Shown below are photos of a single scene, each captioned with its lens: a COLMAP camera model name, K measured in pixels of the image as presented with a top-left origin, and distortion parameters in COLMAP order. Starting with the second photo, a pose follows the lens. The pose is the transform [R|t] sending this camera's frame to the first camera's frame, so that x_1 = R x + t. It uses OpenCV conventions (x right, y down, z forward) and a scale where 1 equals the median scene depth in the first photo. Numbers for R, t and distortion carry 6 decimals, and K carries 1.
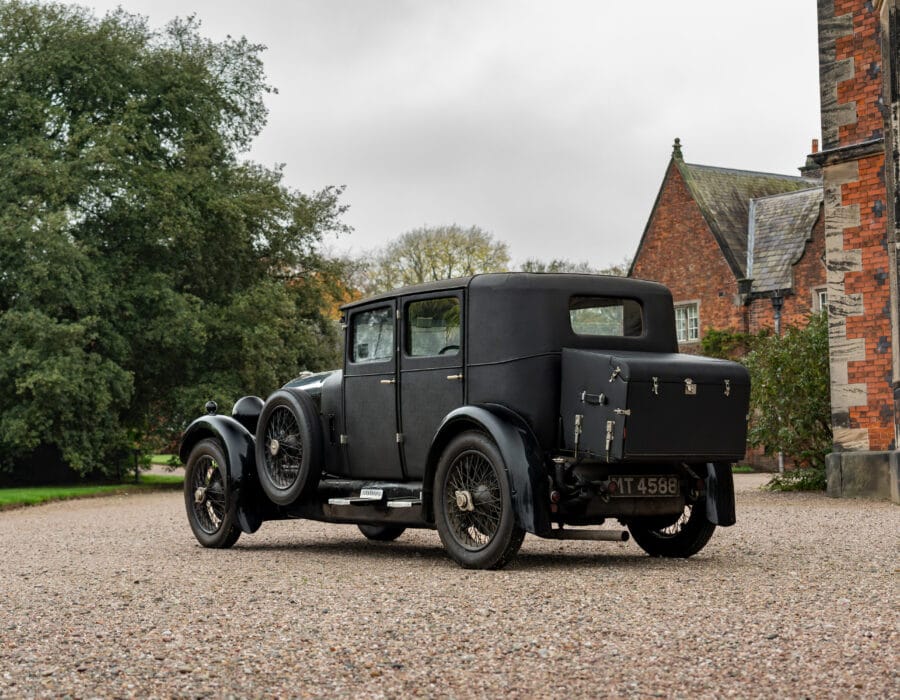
lens RADIAL K [[1658.3, 0, 450.0], [0, 1658.3, 350.0], [0, 0, 1]] dist [-0.007206, 0.073303]
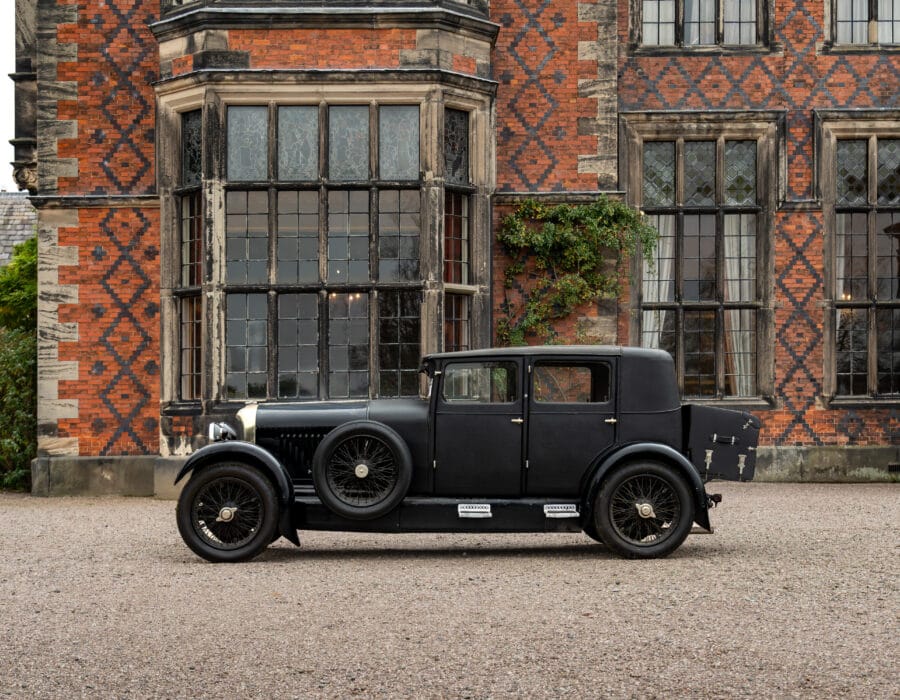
lens RADIAL K [[1491.5, 0, 452.1], [0, 1491.5, 395.9], [0, 0, 1]] dist [0.003745, 0.003602]
pose [[0.566054, 0.026299, 0.823948, -0.463937], [-0.053024, 0.998583, 0.004555, -0.001302], [-0.822661, -0.046268, 0.566647, 0.175113]]
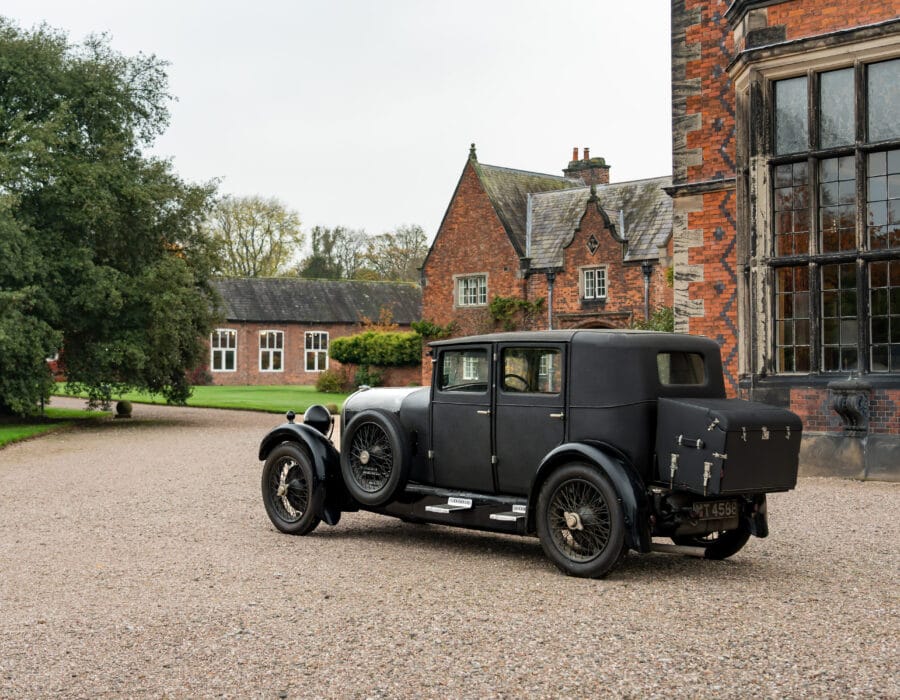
lens RADIAL K [[1323.8, 0, 422.8], [0, 1323.8, 305.0], [0, 0, 1]] dist [0.012678, 0.090772]
pose [[0.990882, 0.027602, 0.131876, -0.096041], [-0.028507, 0.999581, 0.004983, -0.028411], [-0.131683, -0.008697, 0.991254, 0.022447]]
